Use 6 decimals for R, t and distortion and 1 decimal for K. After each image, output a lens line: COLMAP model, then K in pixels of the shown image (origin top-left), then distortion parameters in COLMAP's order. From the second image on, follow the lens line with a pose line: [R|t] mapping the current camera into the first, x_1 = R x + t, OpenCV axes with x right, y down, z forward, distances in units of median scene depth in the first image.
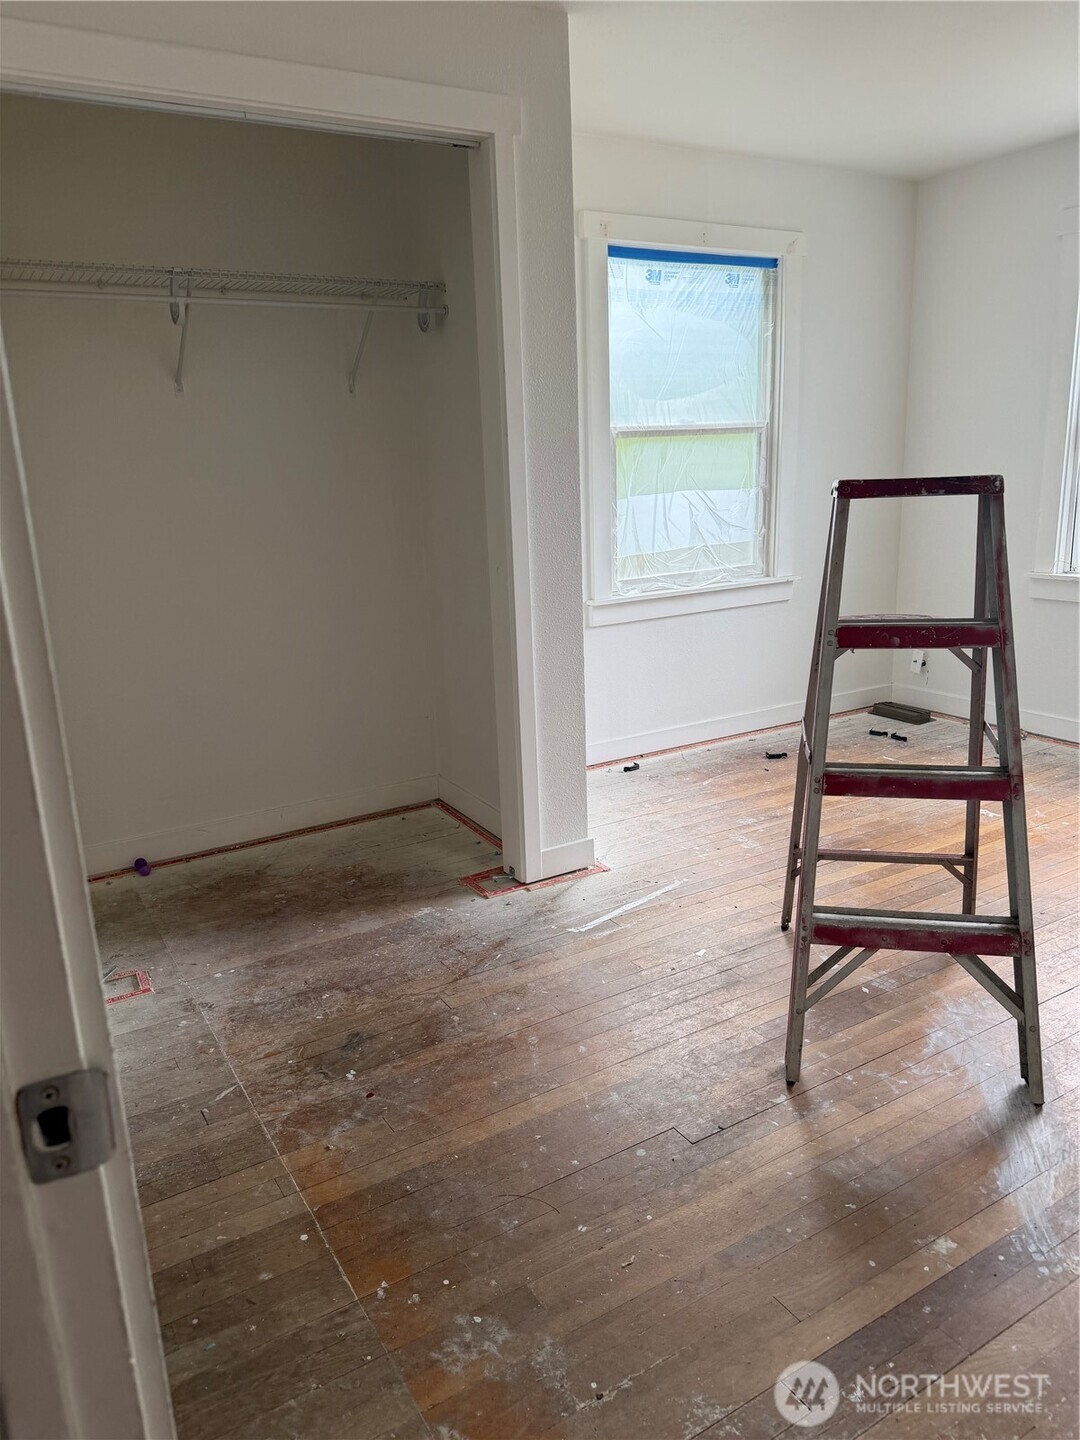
lens RADIAL K [[1003.4, 0, 536.3], [0, 1003.4, 721.2], [0, 0, 1]] dist [0.008695, -0.020151]
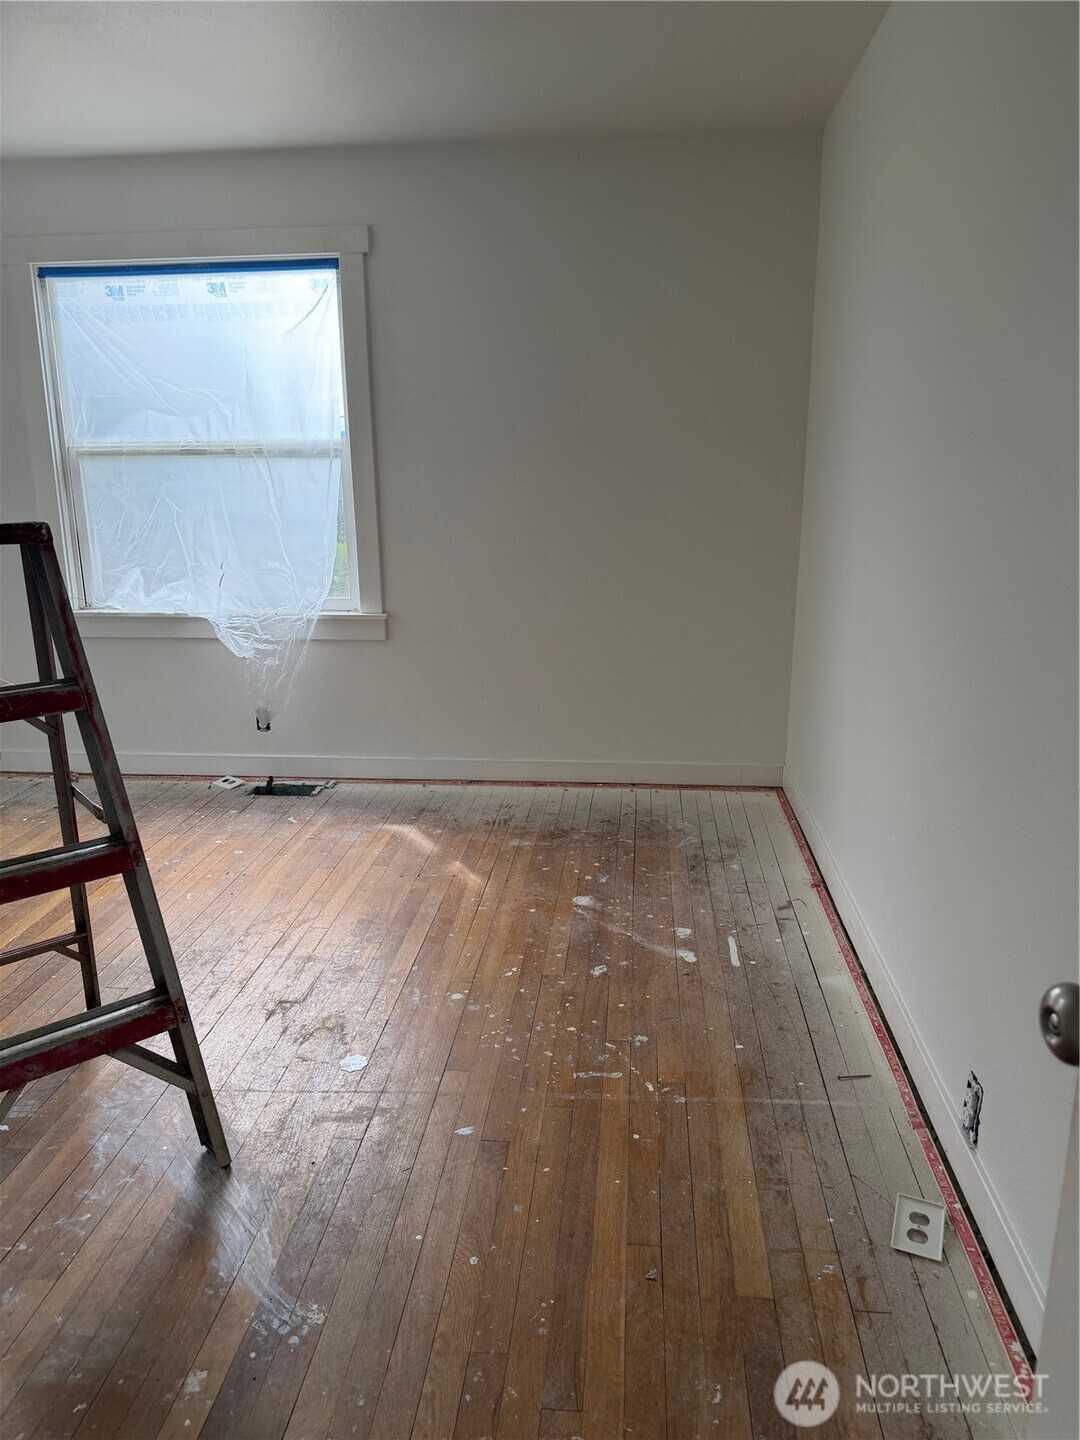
lens RADIAL K [[1003.4, 0, 539.7], [0, 1003.4, 722.4], [0, 0, 1]] dist [0.008695, -0.020151]
pose [[0.594918, -0.162374, 0.787215, -0.014737], [0.186031, 0.980606, 0.061675, -0.041192], [-0.781962, 0.109754, 0.613587, 0.115795]]
